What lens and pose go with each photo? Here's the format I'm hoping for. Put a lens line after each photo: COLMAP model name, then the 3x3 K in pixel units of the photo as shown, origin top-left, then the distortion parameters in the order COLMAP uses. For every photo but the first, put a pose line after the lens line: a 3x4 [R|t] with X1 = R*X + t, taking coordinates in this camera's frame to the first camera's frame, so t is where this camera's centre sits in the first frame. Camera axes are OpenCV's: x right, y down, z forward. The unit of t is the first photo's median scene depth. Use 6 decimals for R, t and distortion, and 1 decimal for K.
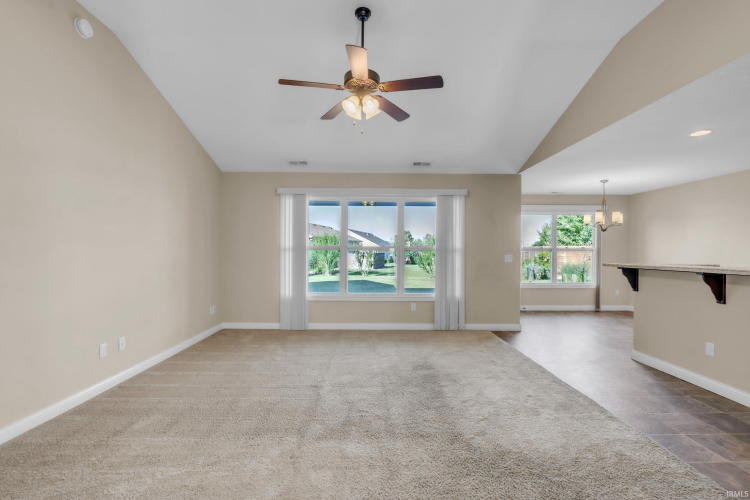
lens RADIAL K [[338.9, 0, 375.7], [0, 338.9, 258.5], [0, 0, 1]] dist [-0.007239, 0.000394]
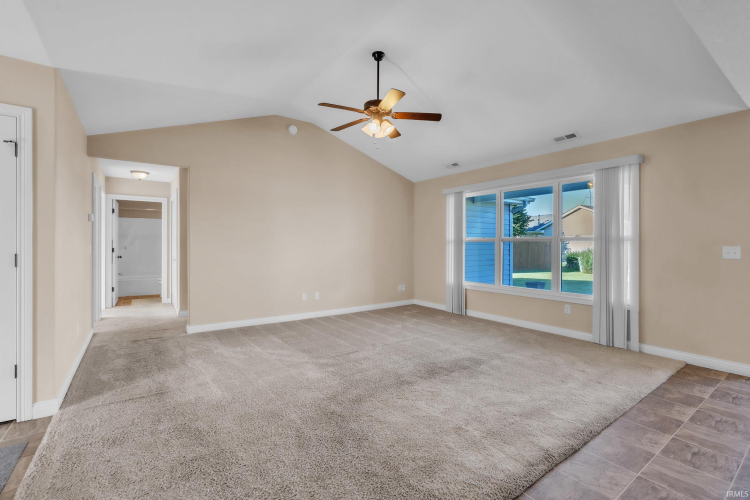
lens RADIAL K [[338.9, 0, 378.4], [0, 338.9, 246.9], [0, 0, 1]] dist [-0.007239, 0.000394]
pose [[0.579936, -0.000335, -0.814662, 0.527236], [-0.016216, 0.999797, -0.011955, 0.007539], [0.814500, 0.020143, 0.579813, 0.141192]]
